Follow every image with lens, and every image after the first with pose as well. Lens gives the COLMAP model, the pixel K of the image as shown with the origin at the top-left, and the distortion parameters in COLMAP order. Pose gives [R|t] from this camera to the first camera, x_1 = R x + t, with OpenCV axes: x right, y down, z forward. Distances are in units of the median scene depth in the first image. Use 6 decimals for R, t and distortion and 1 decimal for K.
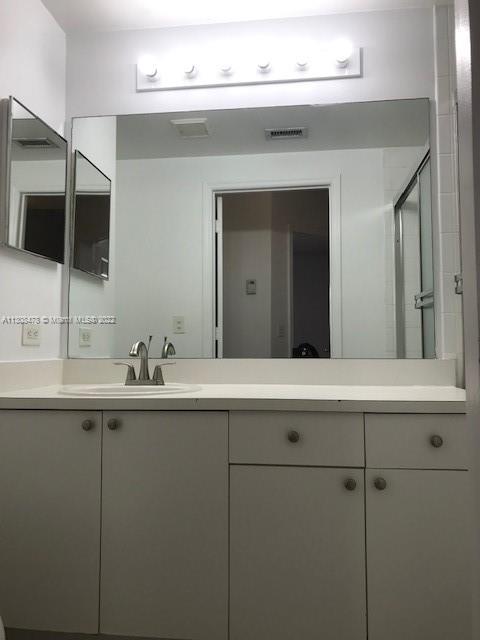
lens RADIAL K [[526.1, 0, 241.1], [0, 526.1, 319.9], [0, 0, 1]] dist [0.027683, -0.035455]
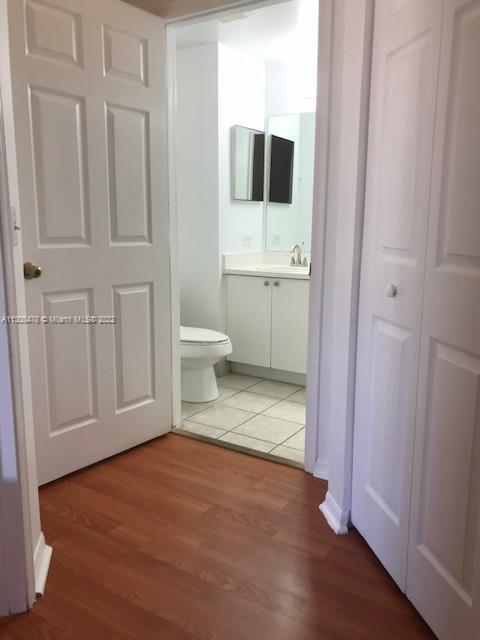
lens RADIAL K [[526.1, 0, 240.0], [0, 526.1, 319.8], [0, 0, 1]] dist [0.027683, -0.035455]
pose [[0.898265, 0.084643, -0.431226, 0.492896], [0.020843, 0.971965, 0.234199, -0.150897], [0.438960, -0.219361, 0.871318, -0.881983]]
